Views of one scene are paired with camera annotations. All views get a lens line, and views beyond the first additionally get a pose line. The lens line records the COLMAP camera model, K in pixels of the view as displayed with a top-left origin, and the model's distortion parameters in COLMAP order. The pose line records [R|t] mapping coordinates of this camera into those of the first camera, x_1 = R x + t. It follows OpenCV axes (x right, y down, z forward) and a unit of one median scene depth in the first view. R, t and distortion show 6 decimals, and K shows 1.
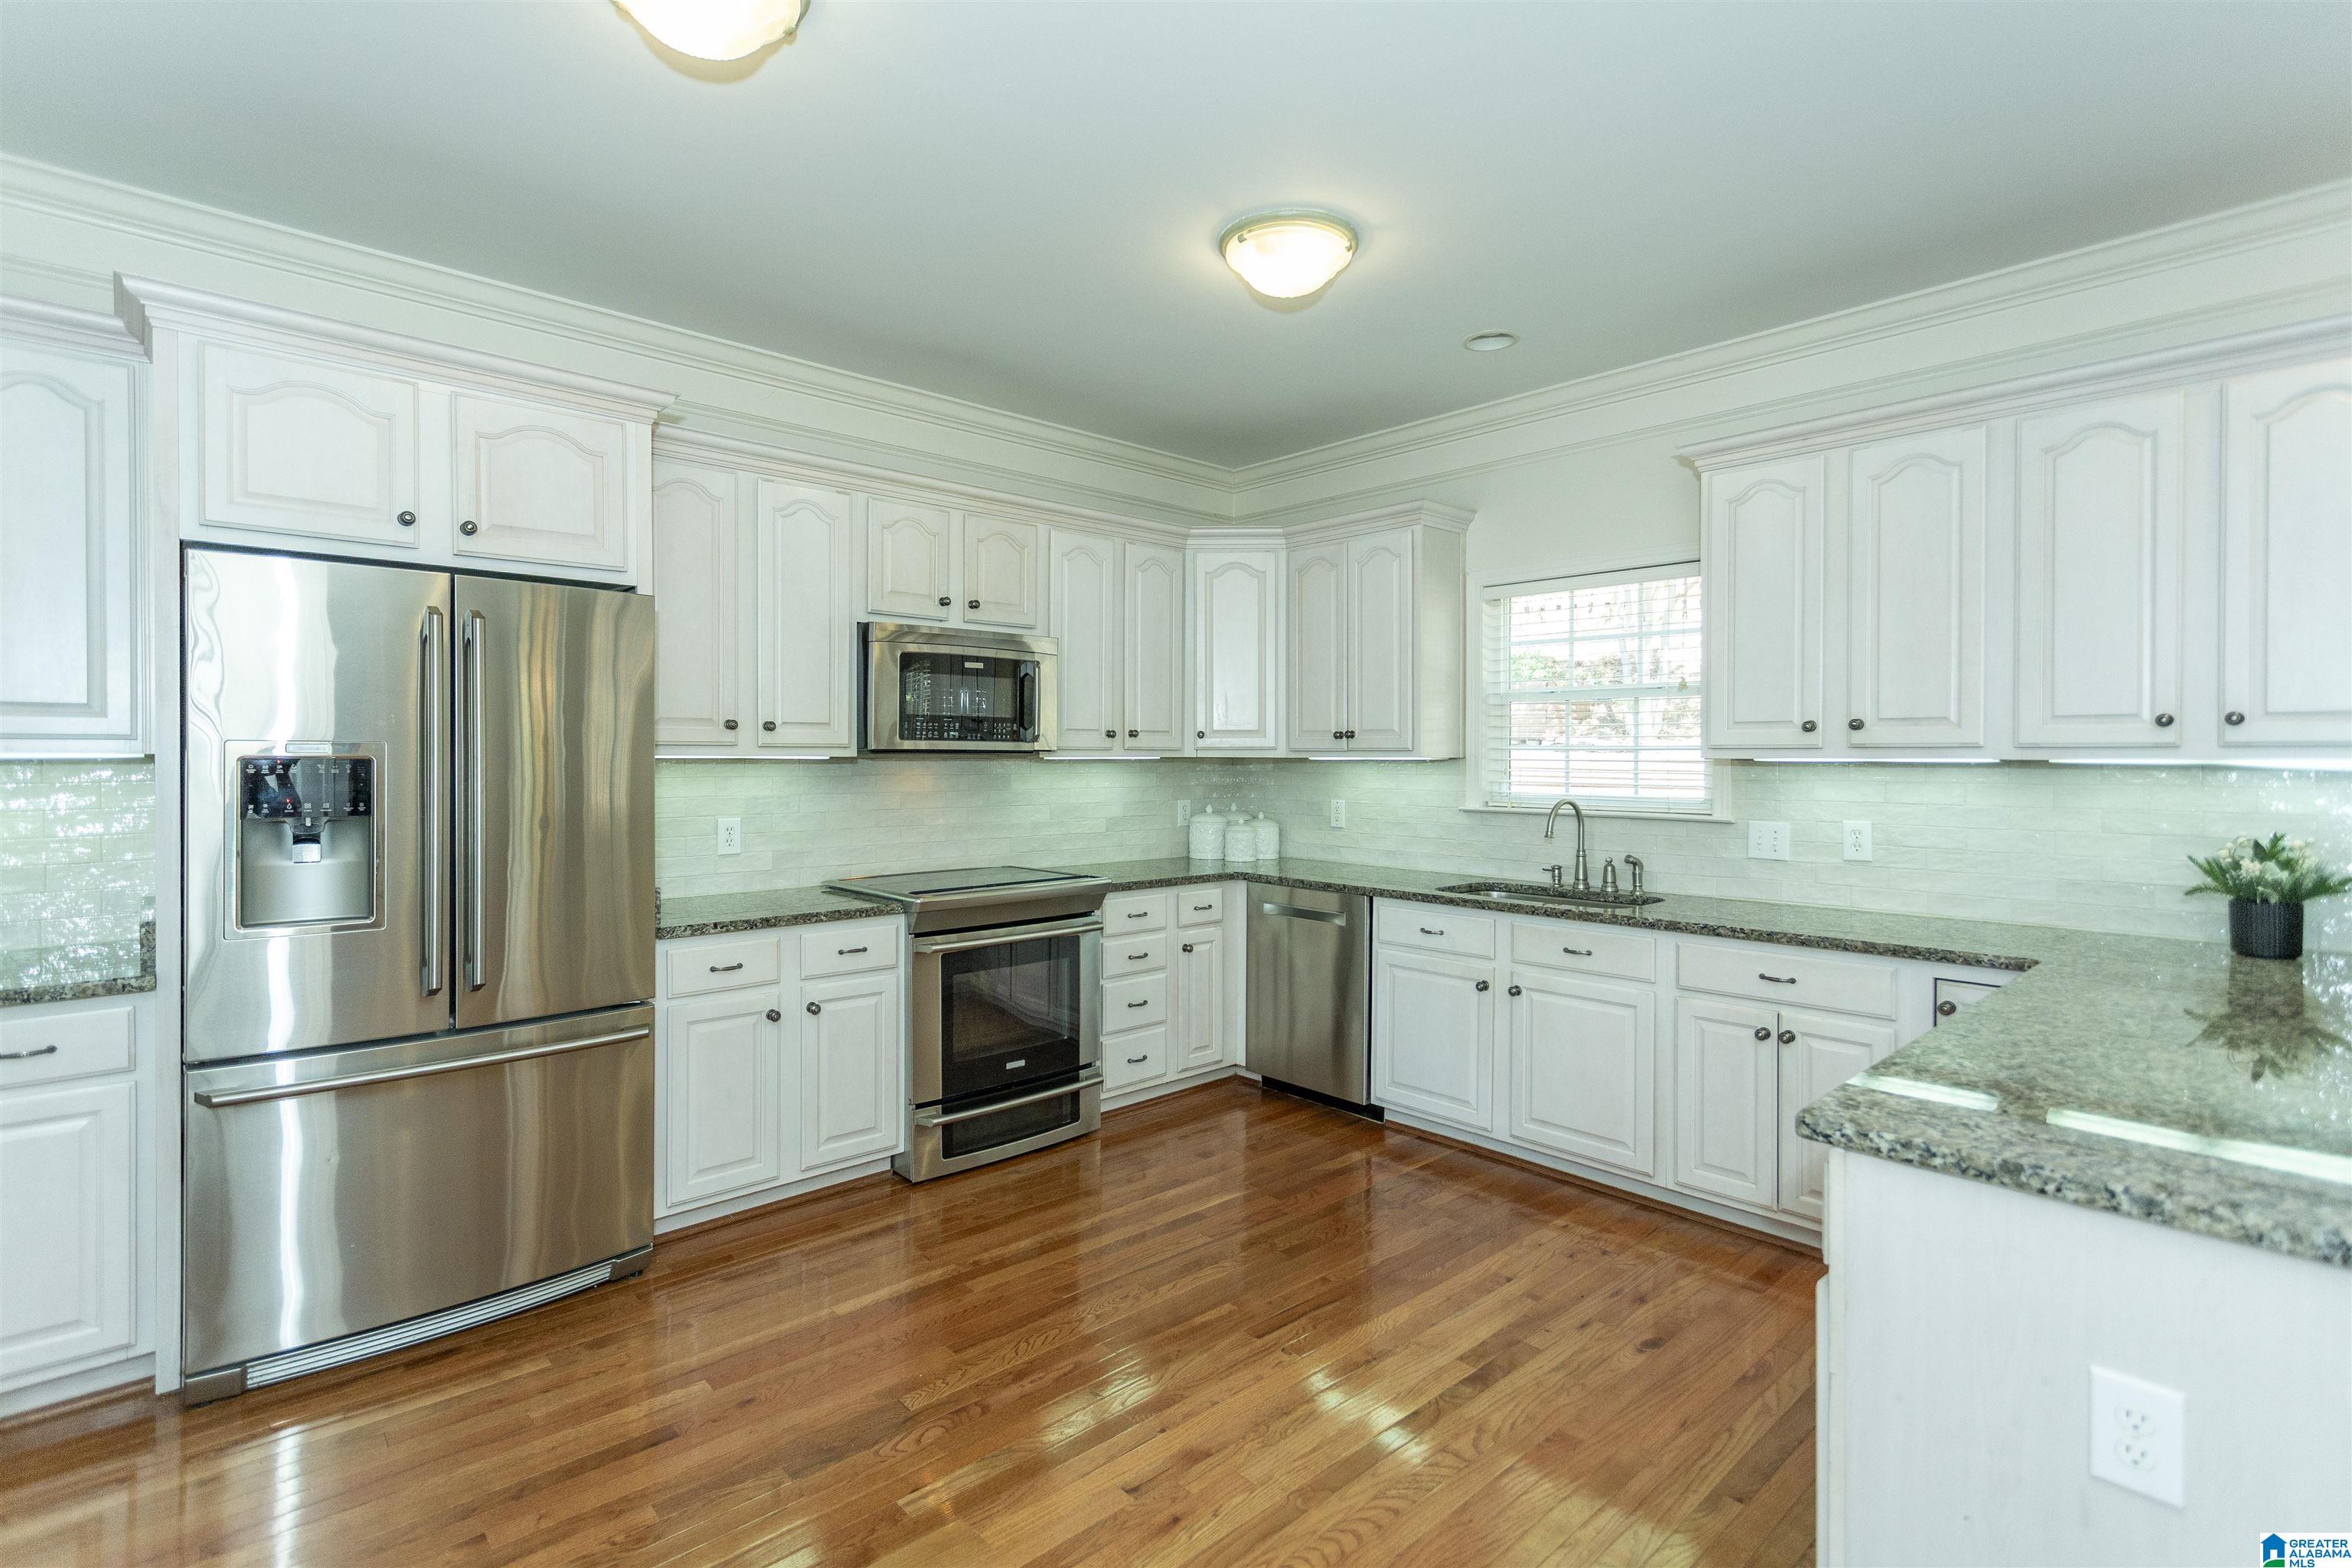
lens RADIAL K [[1112.8, 0, 1183.8], [0, 1112.8, 765.2], [0, 0, 1]] dist [0.000502, -0.000696]
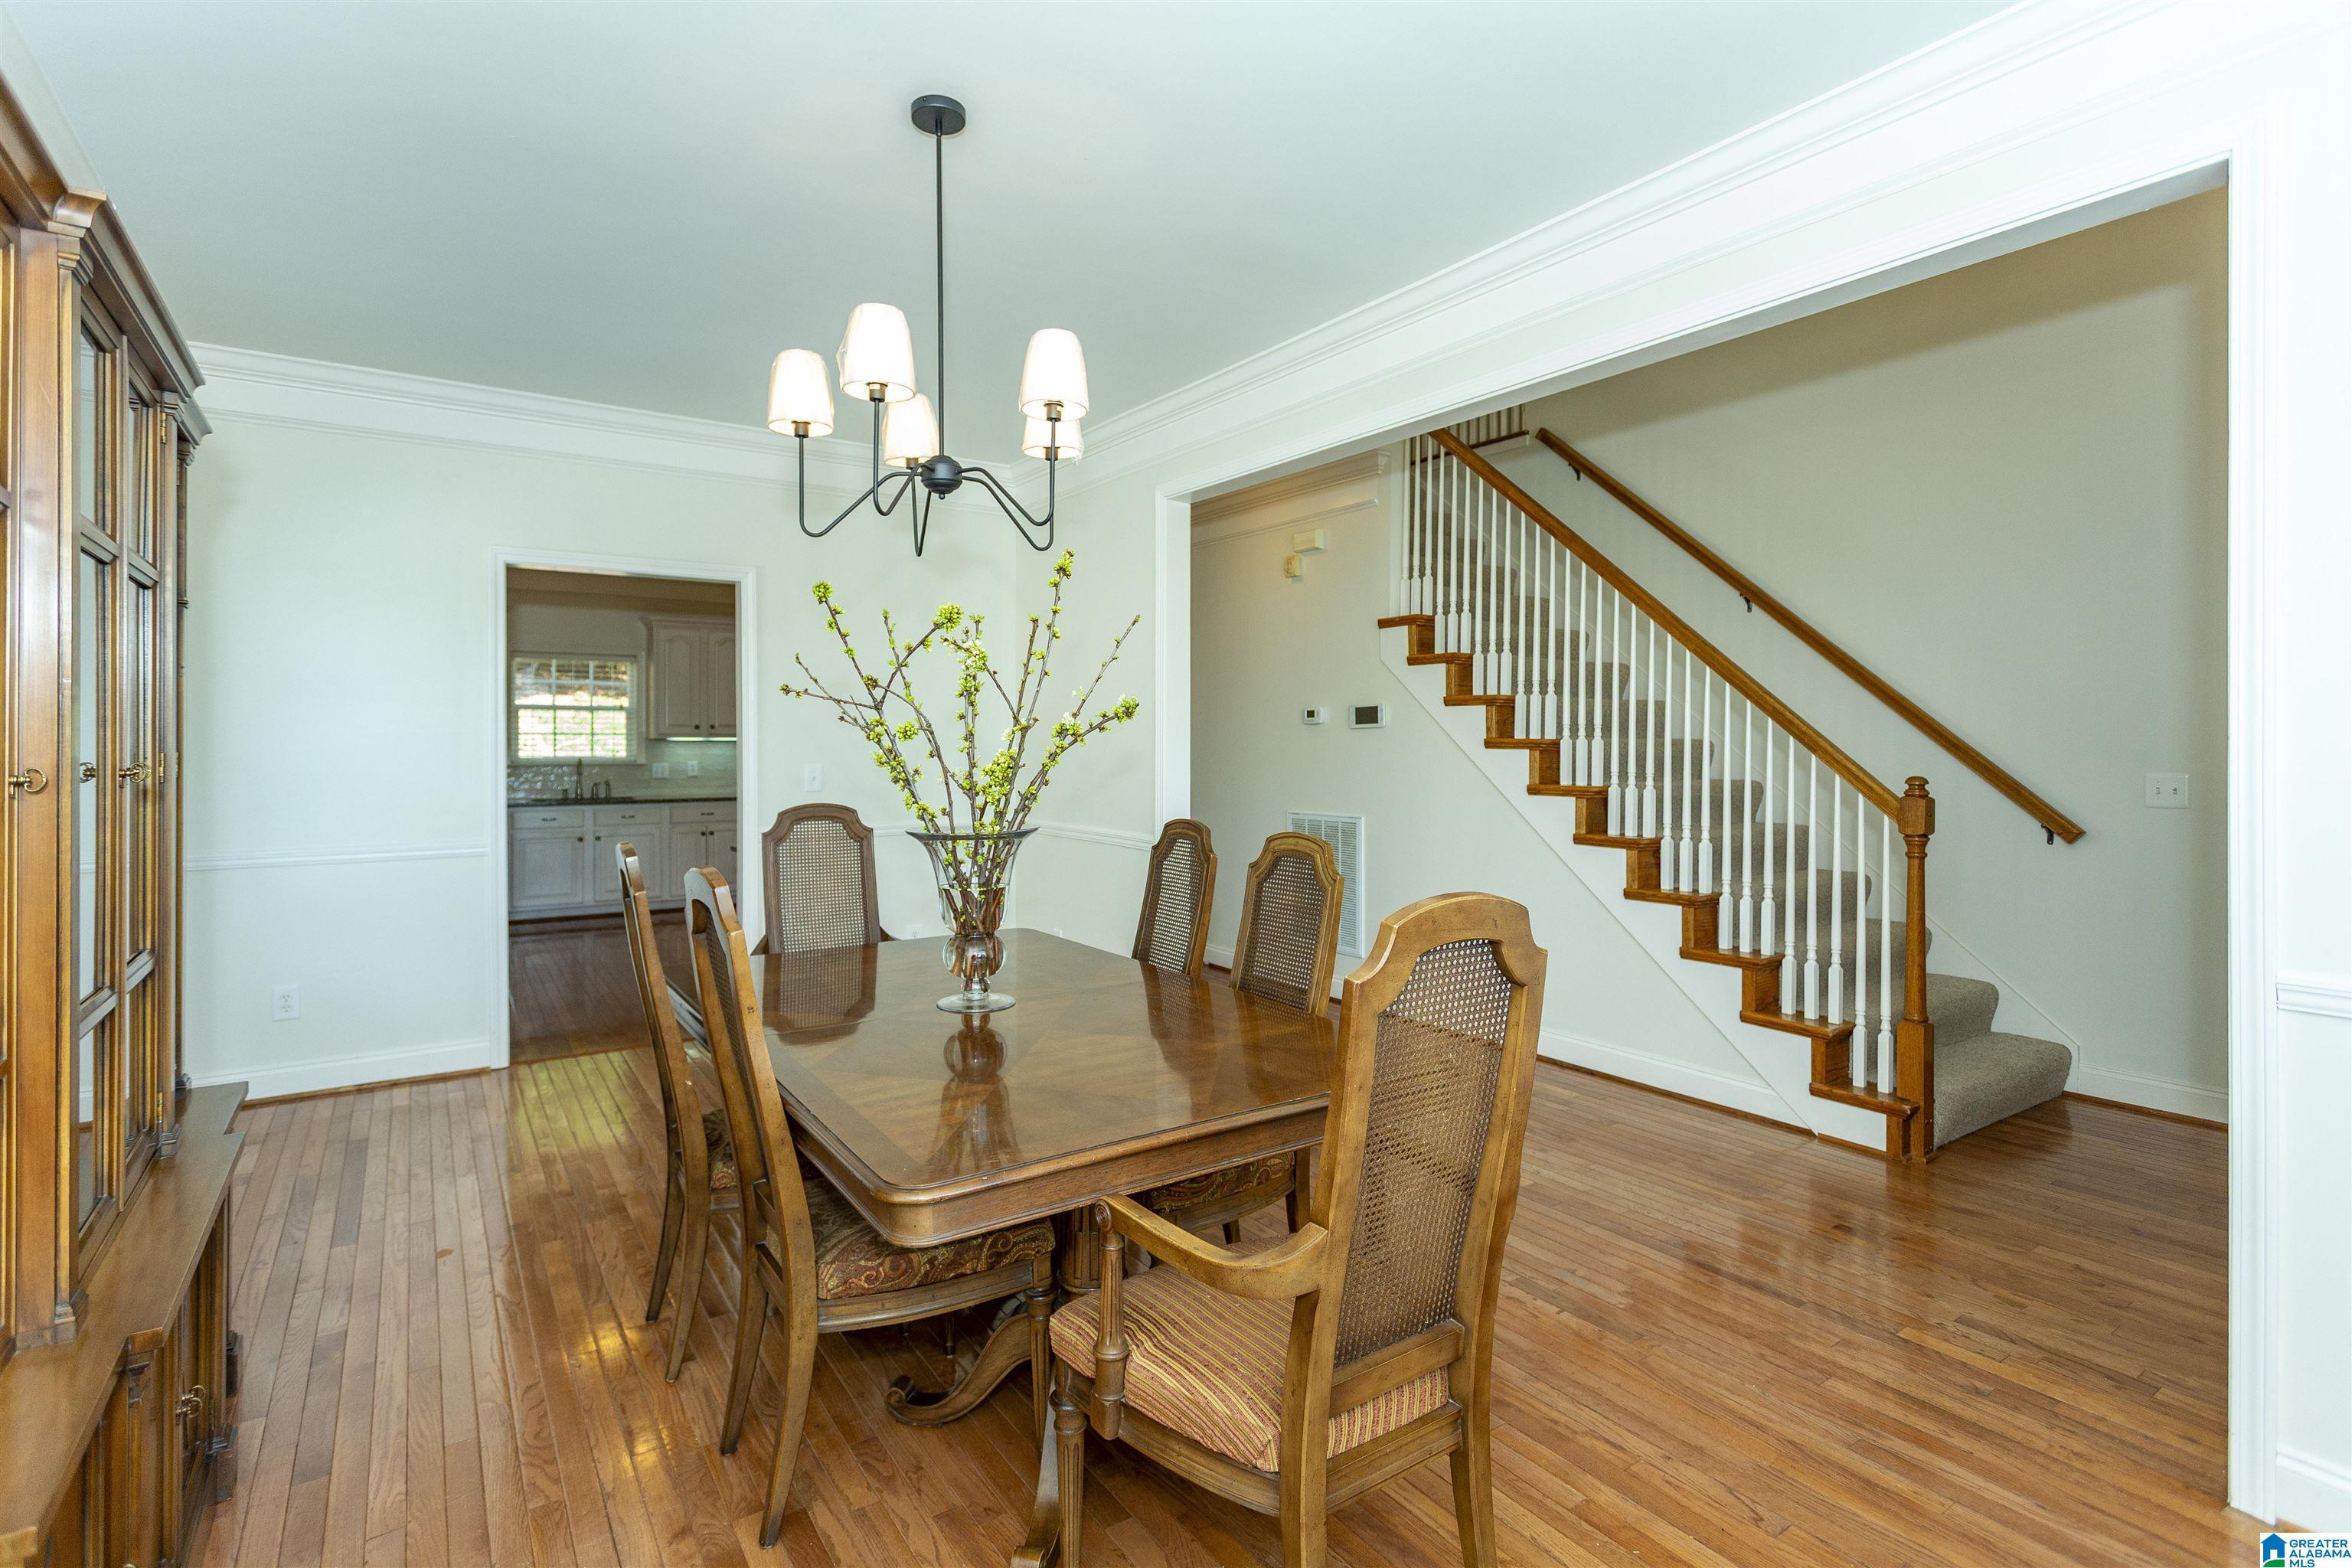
lens RADIAL K [[1112.8, 0, 1163.7], [0, 1112.8, 769.0], [0, 0, 1]] dist [0.000502, -0.000696]
pose [[0.152655, -0.013642, 0.988185, -2.003658], [0.003193, 0.999906, 0.013311, 0.035872], [-0.988274, 0.001123, 0.152684, -0.576250]]
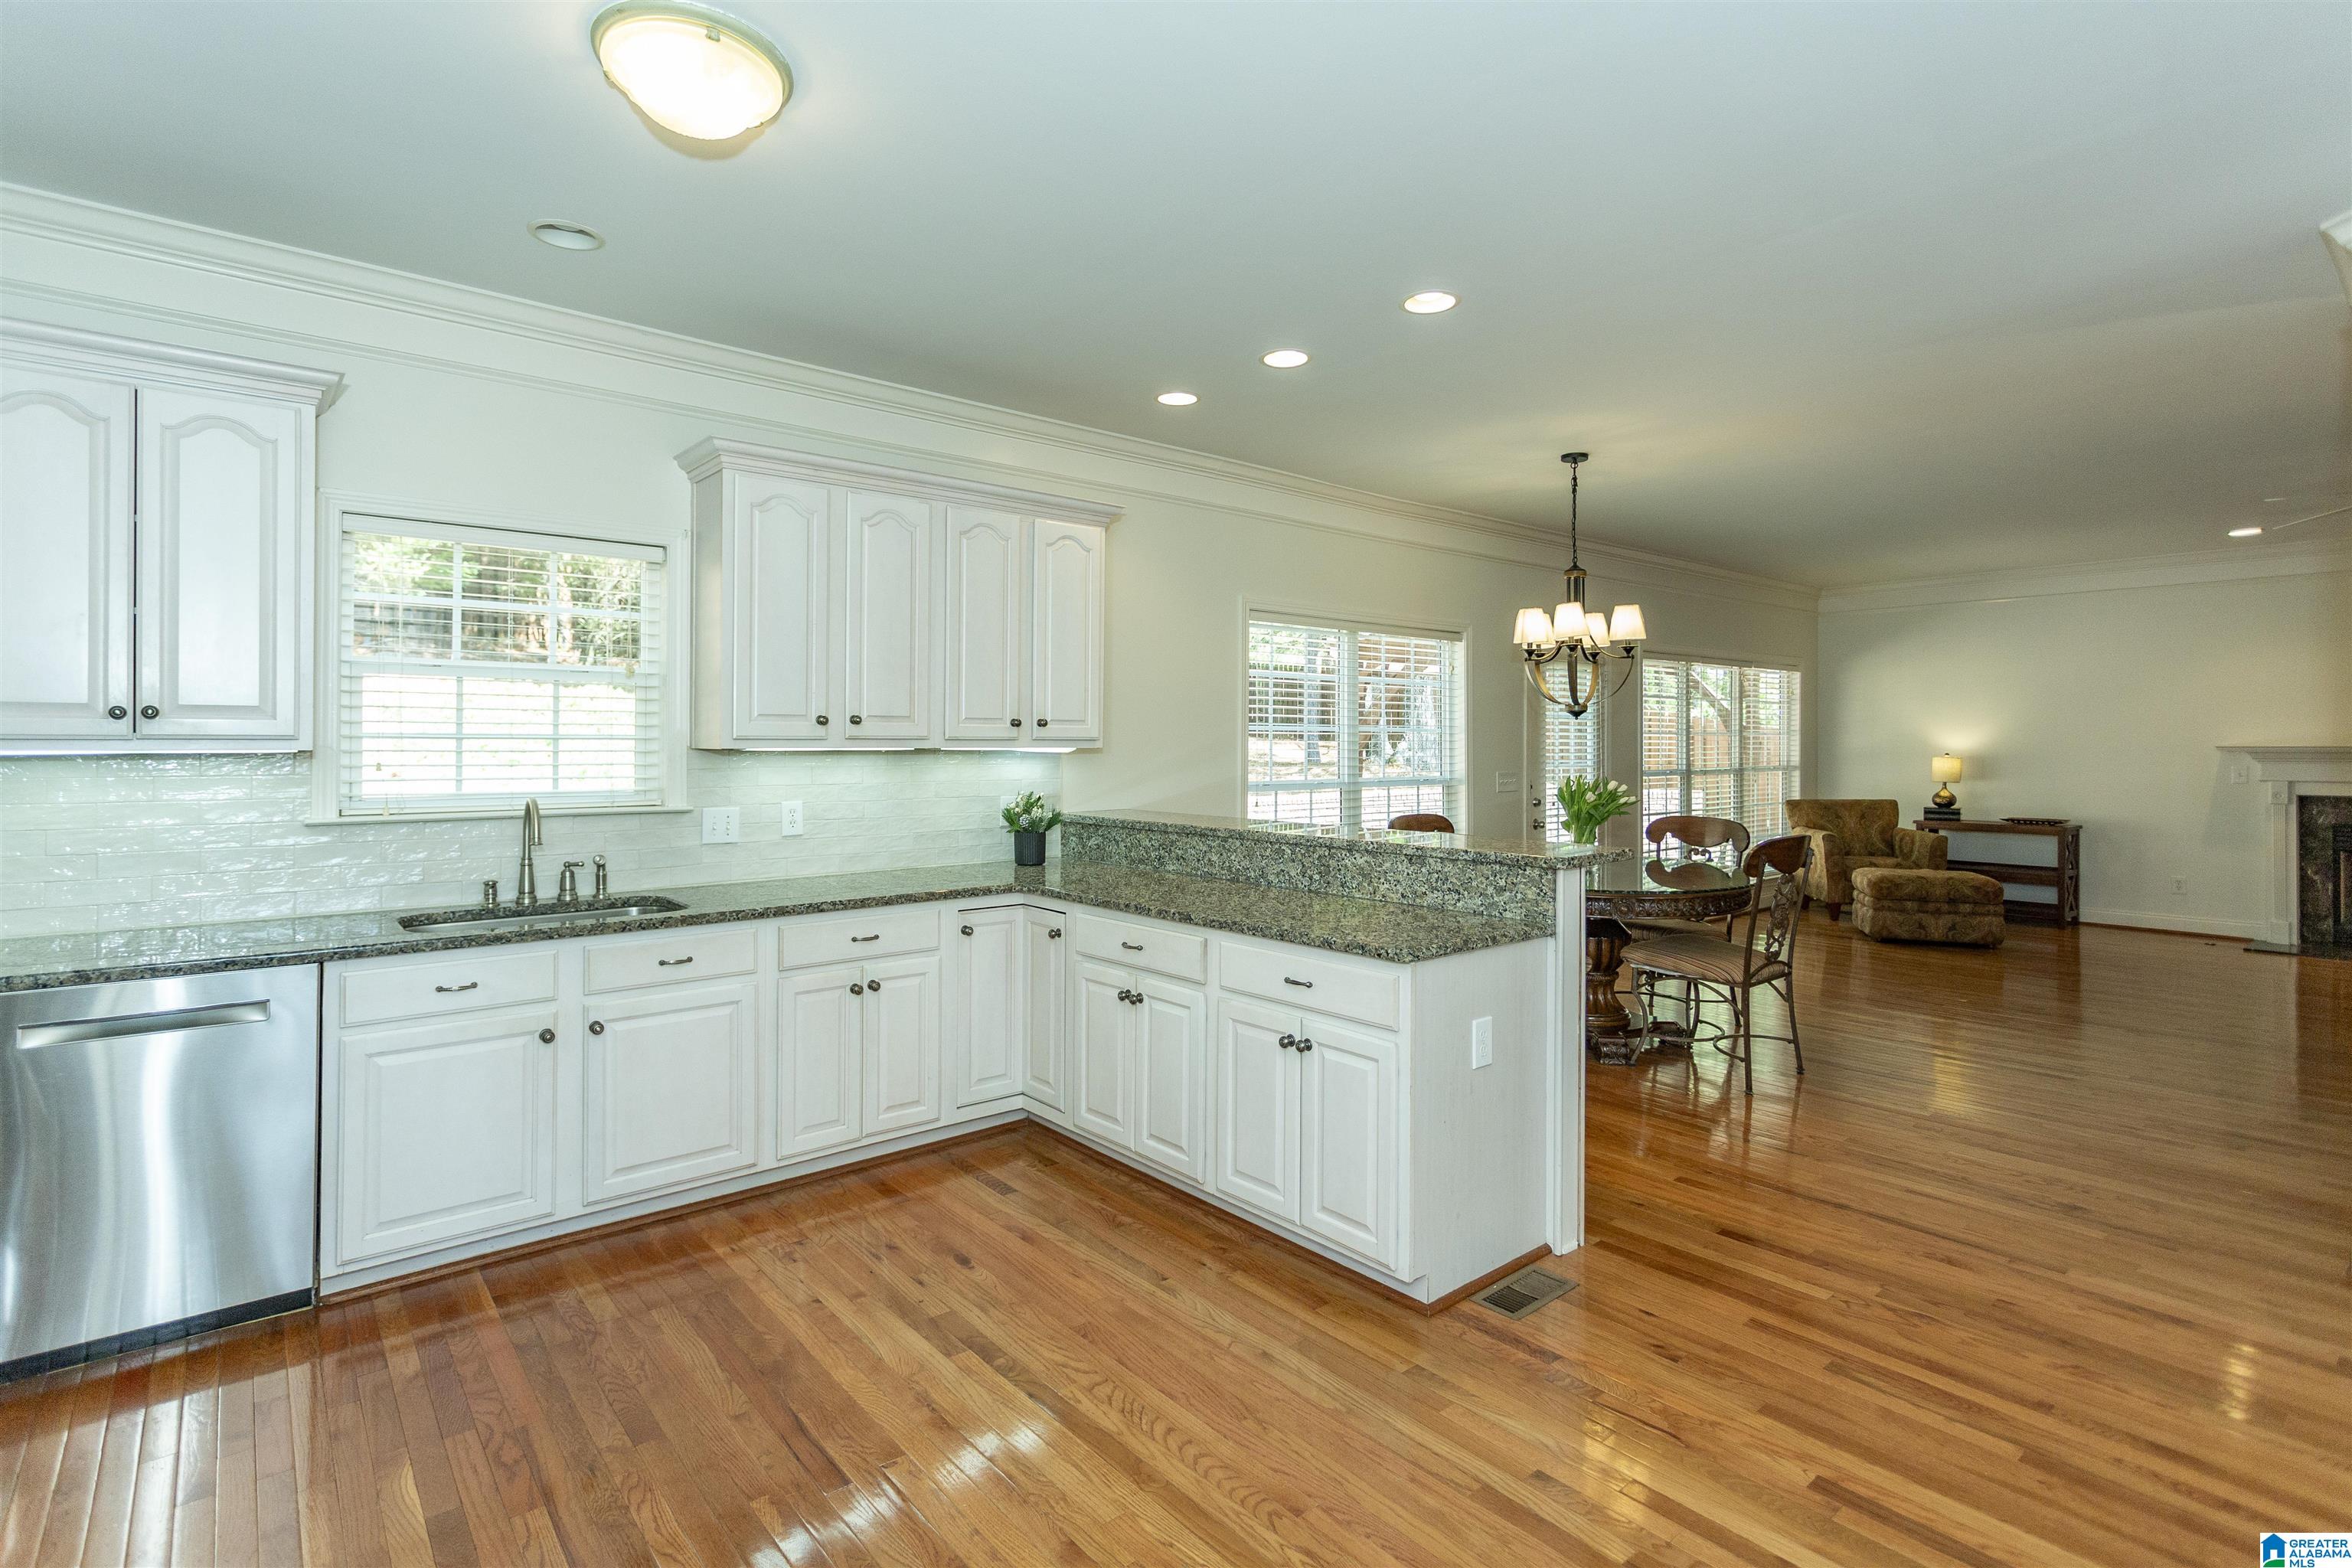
lens RADIAL K [[1112.8, 0, 1160.4], [0, 1112.8, 750.1], [0, 0, 1]] dist [0.000502, -0.000696]
pose [[0.056187, -0.007002, 0.998396, -0.563521], [0.006575, 0.999956, 0.006642, -0.009234], [-0.998399, 0.006192, 0.056231, 0.582451]]
